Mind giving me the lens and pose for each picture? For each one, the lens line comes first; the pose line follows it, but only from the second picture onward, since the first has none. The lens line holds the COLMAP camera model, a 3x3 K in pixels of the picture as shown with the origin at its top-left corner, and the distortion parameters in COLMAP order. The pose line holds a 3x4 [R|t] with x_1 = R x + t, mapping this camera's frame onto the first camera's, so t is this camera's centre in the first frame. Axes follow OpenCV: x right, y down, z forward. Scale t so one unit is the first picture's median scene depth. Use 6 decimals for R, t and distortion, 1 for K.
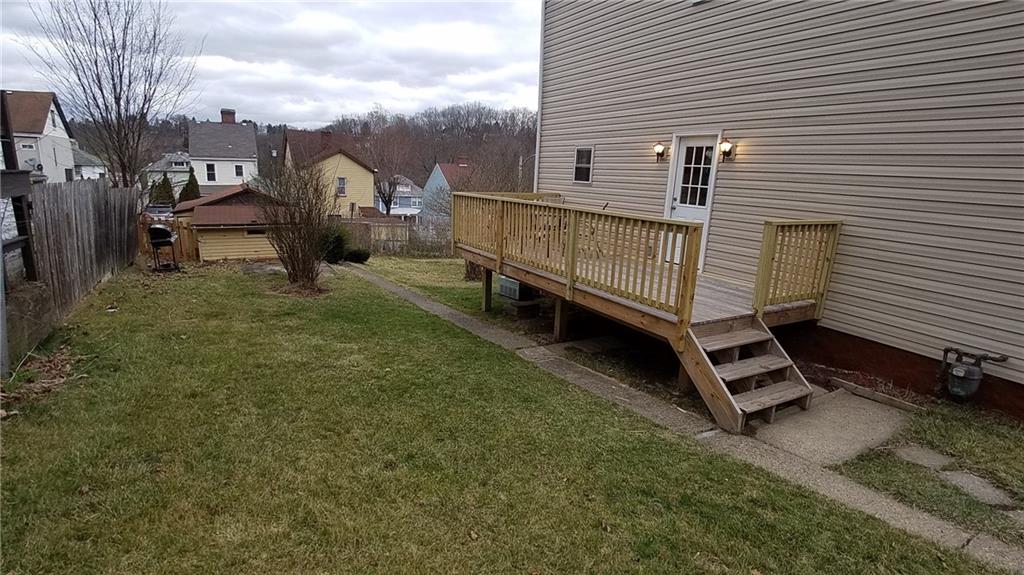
lens RADIAL K [[510.4, 0, 514.4], [0, 510.4, 309.6], [0, 0, 1]] dist [-0.011816, -0.024034]
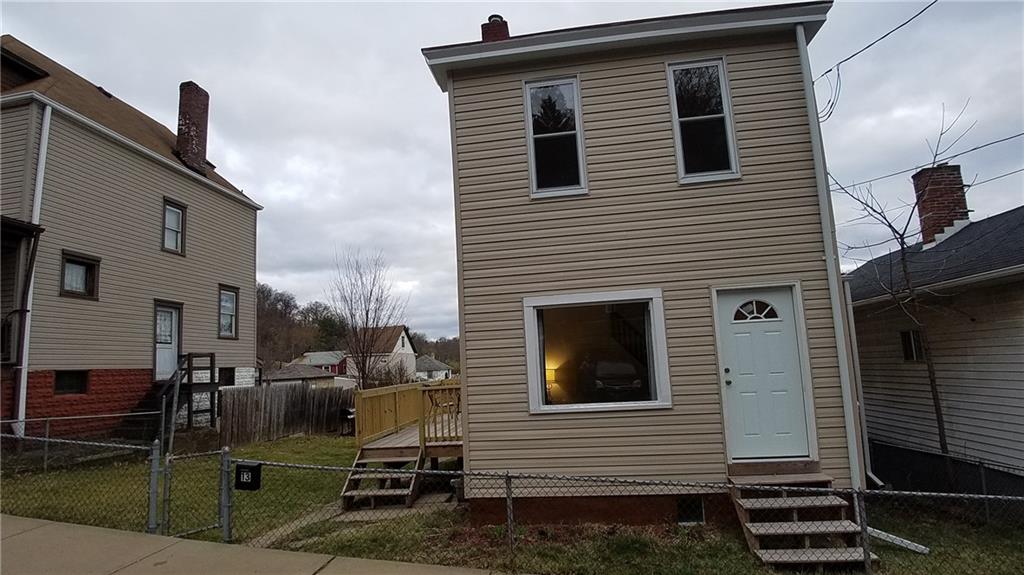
lens RADIAL K [[513.3, 0, 516.9], [0, 513.3, 299.7], [0, 0, 1]] dist [-0.030320, -0.014699]
pose [[0.811649, -0.152252, -0.563955, 1.132756], [-0.066327, 0.935172, -0.347927, 0.070343], [0.580368, 0.319800, 0.748933, -0.082517]]
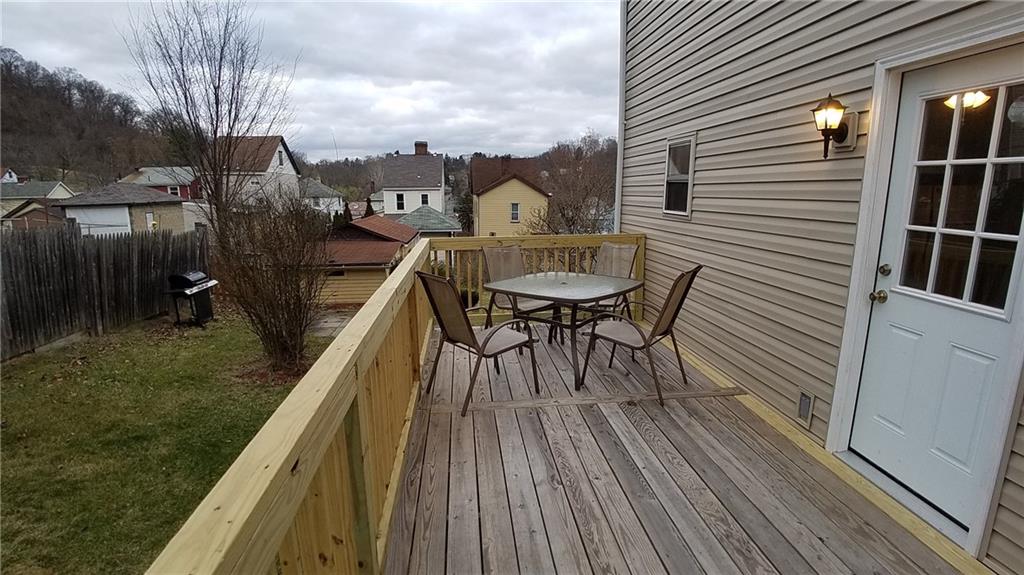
lens RADIAL K [[513.3, 0, 516.9], [0, 513.3, 299.7], [0, 0, 1]] dist [-0.030320, -0.014699]
pose [[0.918545, 0.041378, -0.393145, 0.234592], [-0.064498, 0.996867, -0.045774, -0.173673], [0.390020, 0.067402, 0.918336, 0.641901]]
